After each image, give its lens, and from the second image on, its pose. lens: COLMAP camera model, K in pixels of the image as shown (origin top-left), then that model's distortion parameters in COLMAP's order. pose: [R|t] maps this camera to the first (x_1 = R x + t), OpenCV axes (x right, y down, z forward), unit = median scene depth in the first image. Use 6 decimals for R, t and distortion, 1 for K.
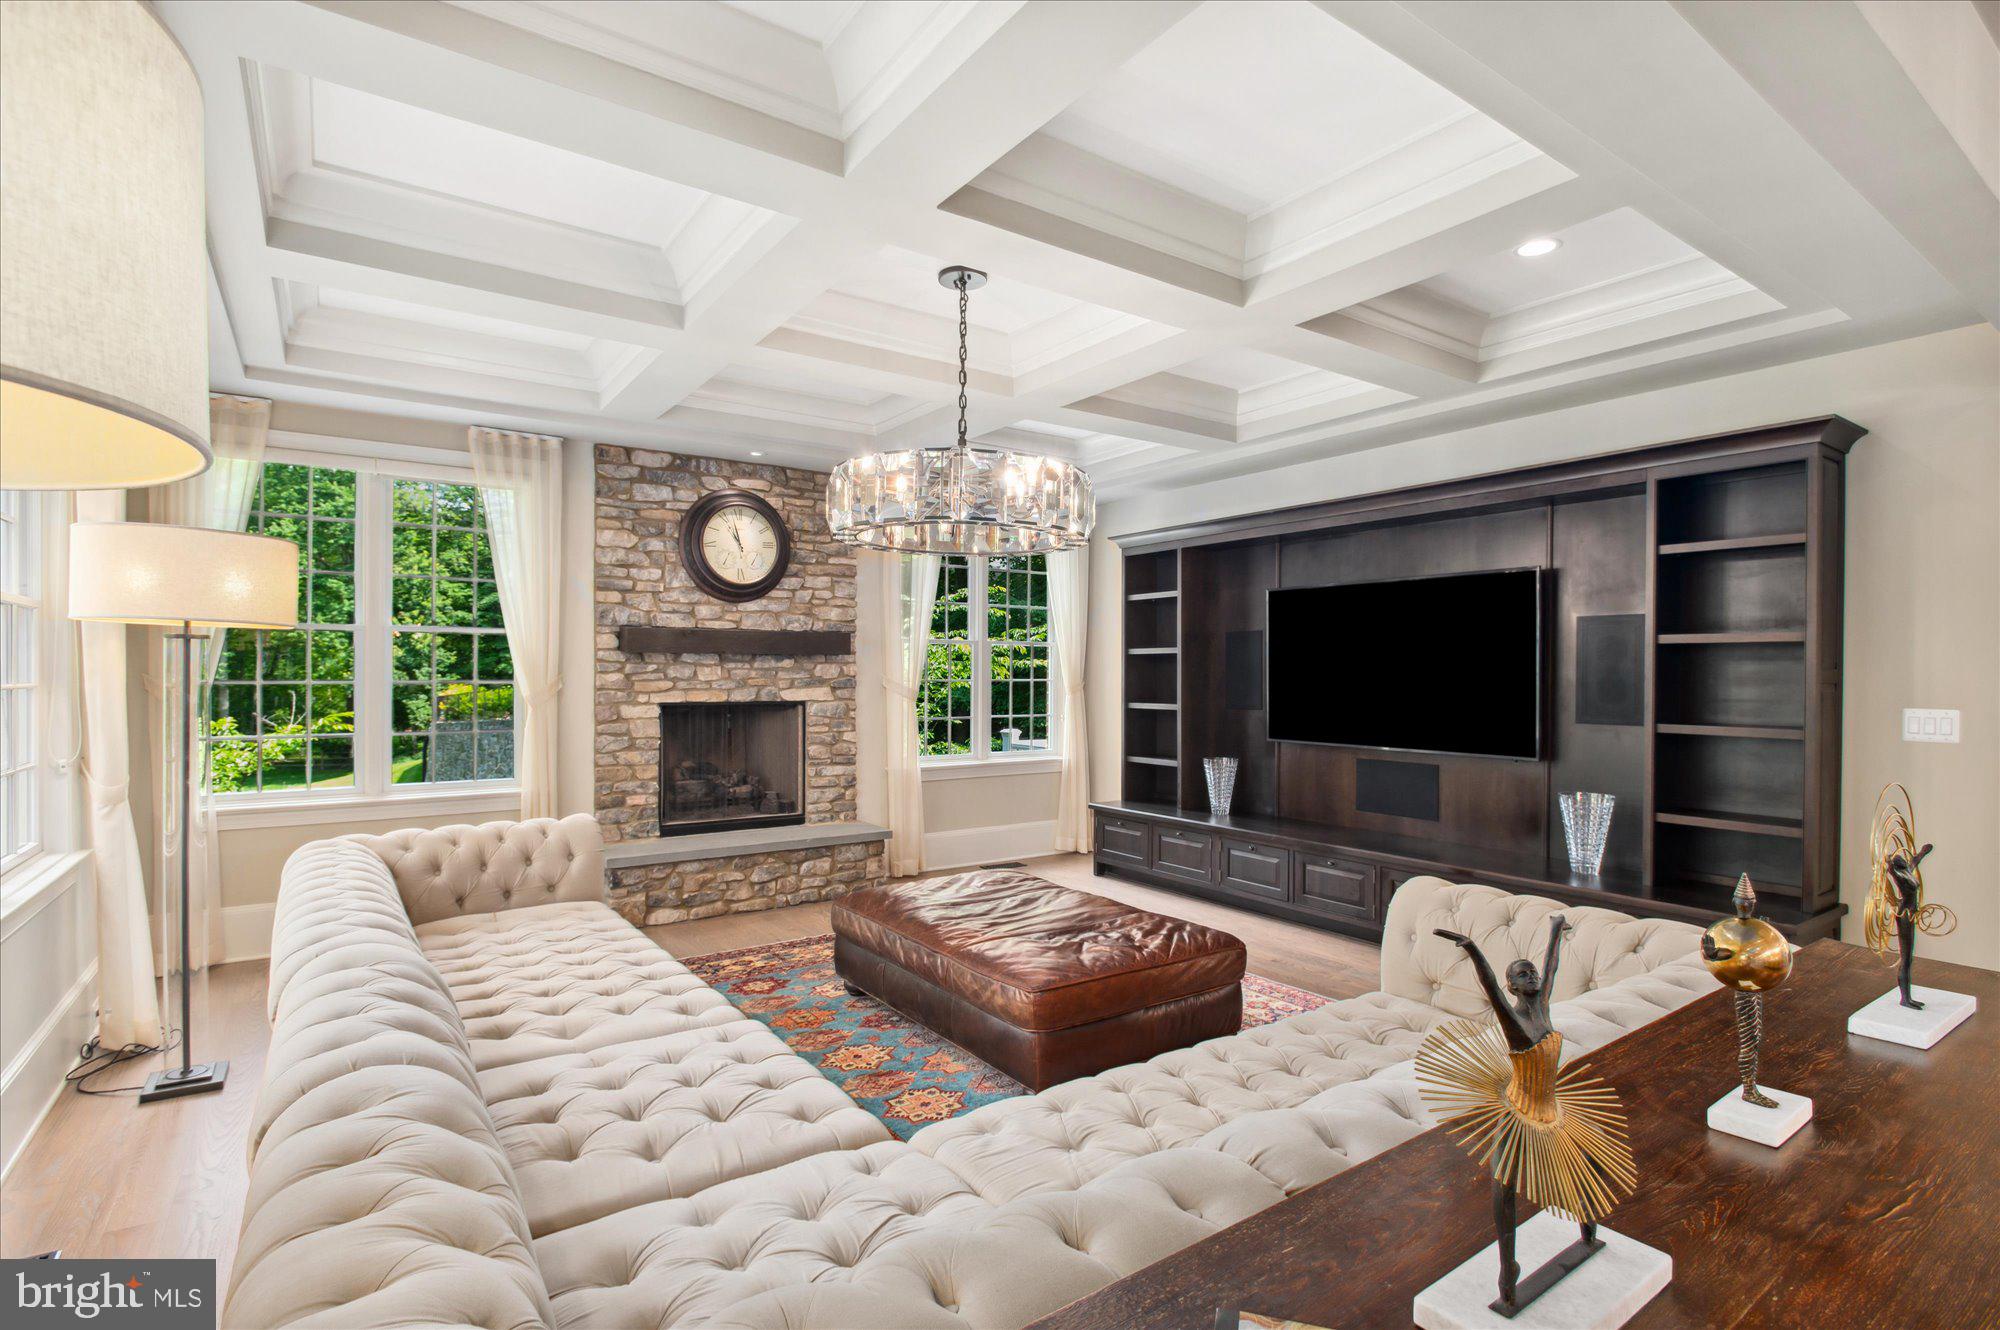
lens RADIAL K [[950.9, 0, 995.1], [0, 950.9, 675.8], [0, 0, 1]] dist [-0.008289, 0.000529]
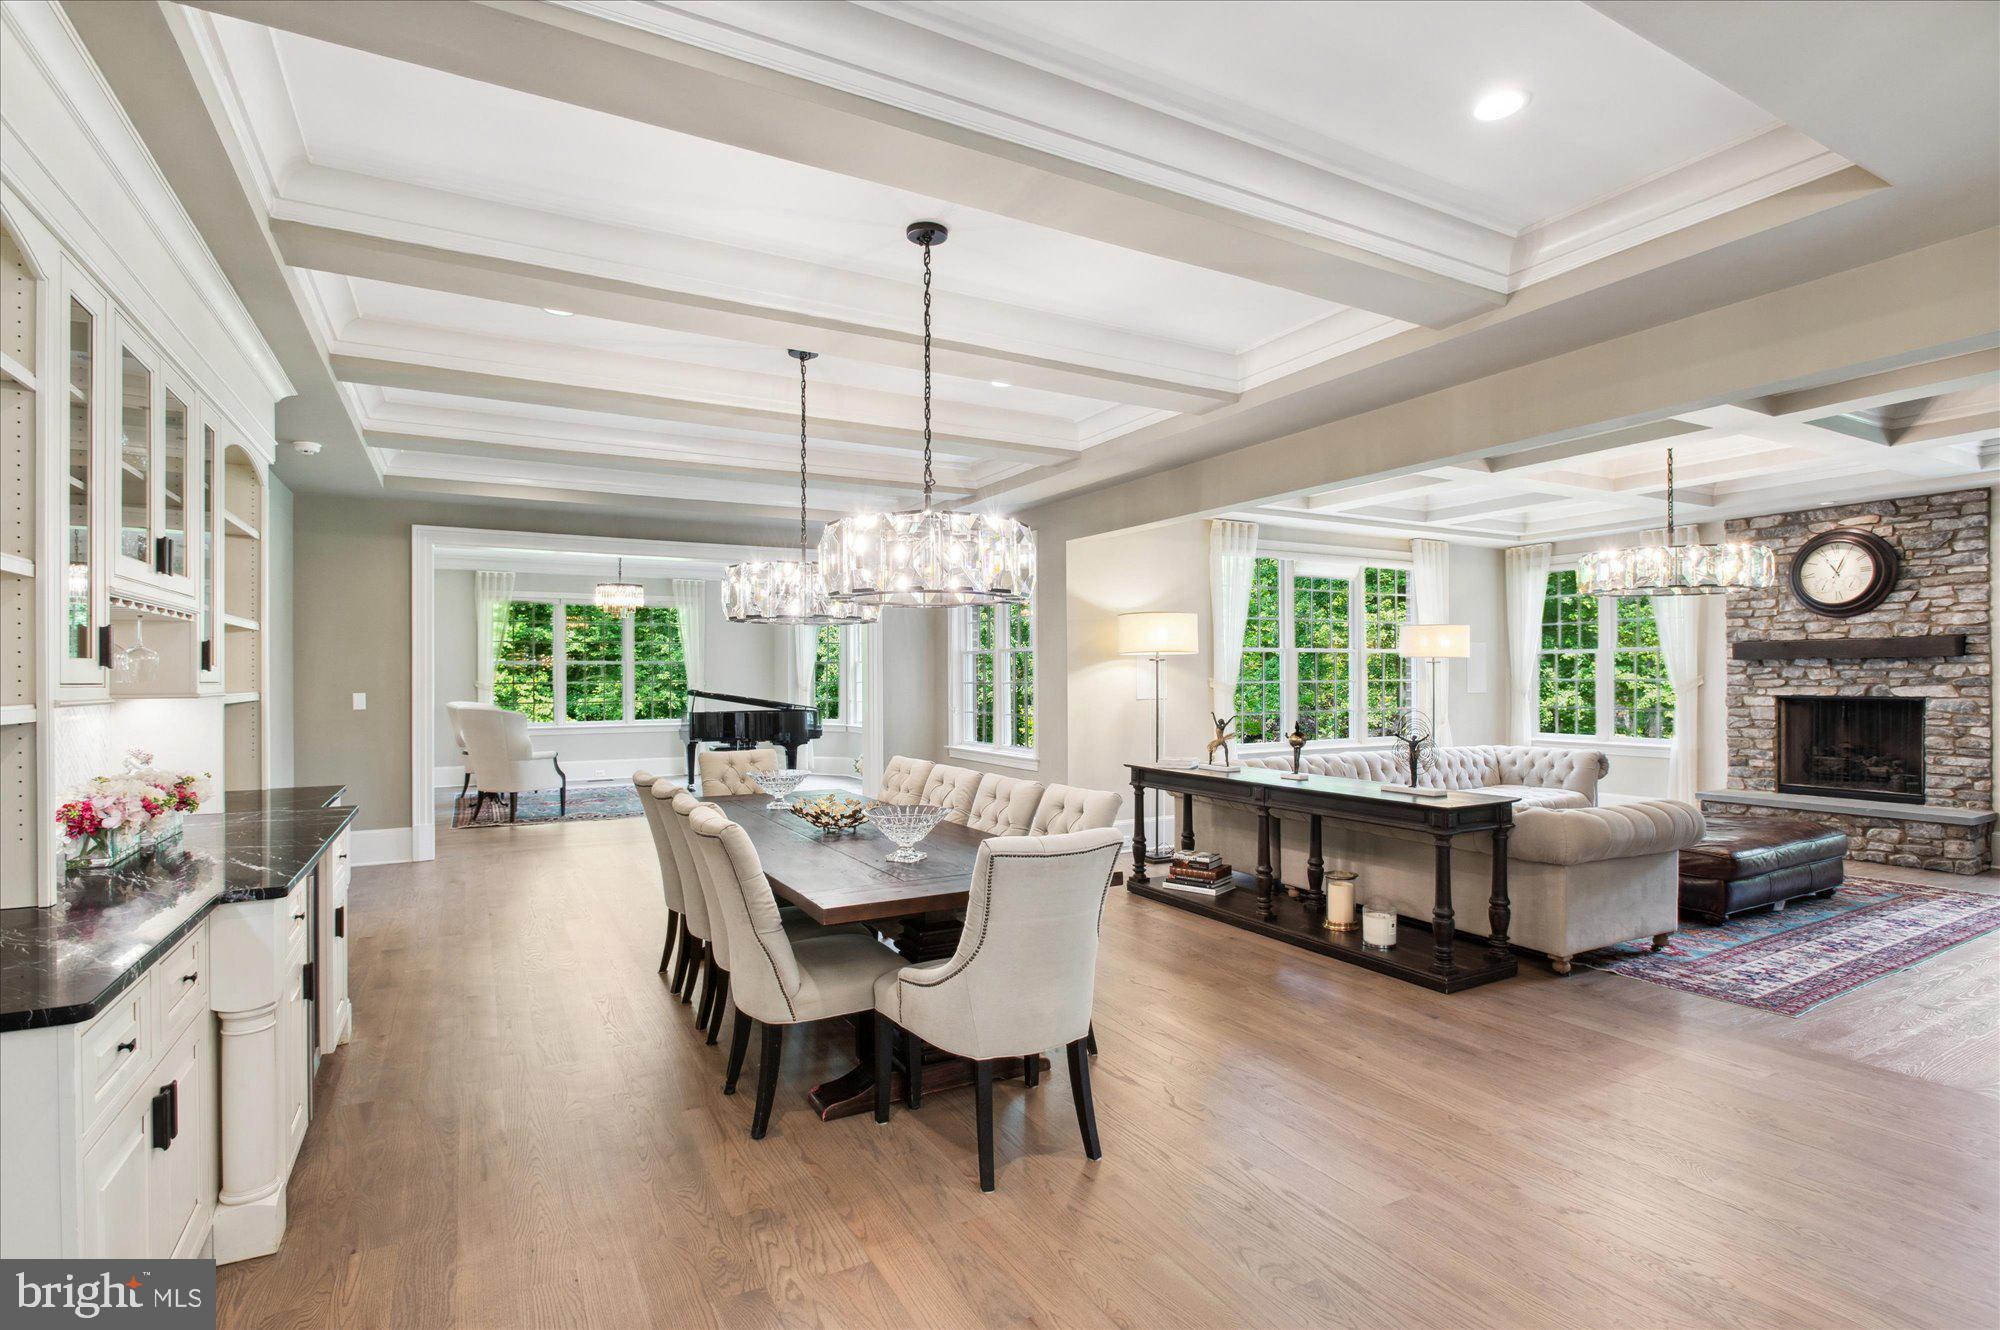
lens RADIAL K [[950.9, 0, 995.8], [0, 950.9, 672.7], [0, 0, 1]] dist [-0.008289, 0.000529]
pose [[-0.095132, -0.005101, -0.995452, 1.105973], [0.005067, 0.999971, -0.005608, -0.002514], [0.995452, -0.005577, -0.095104, -0.003084]]
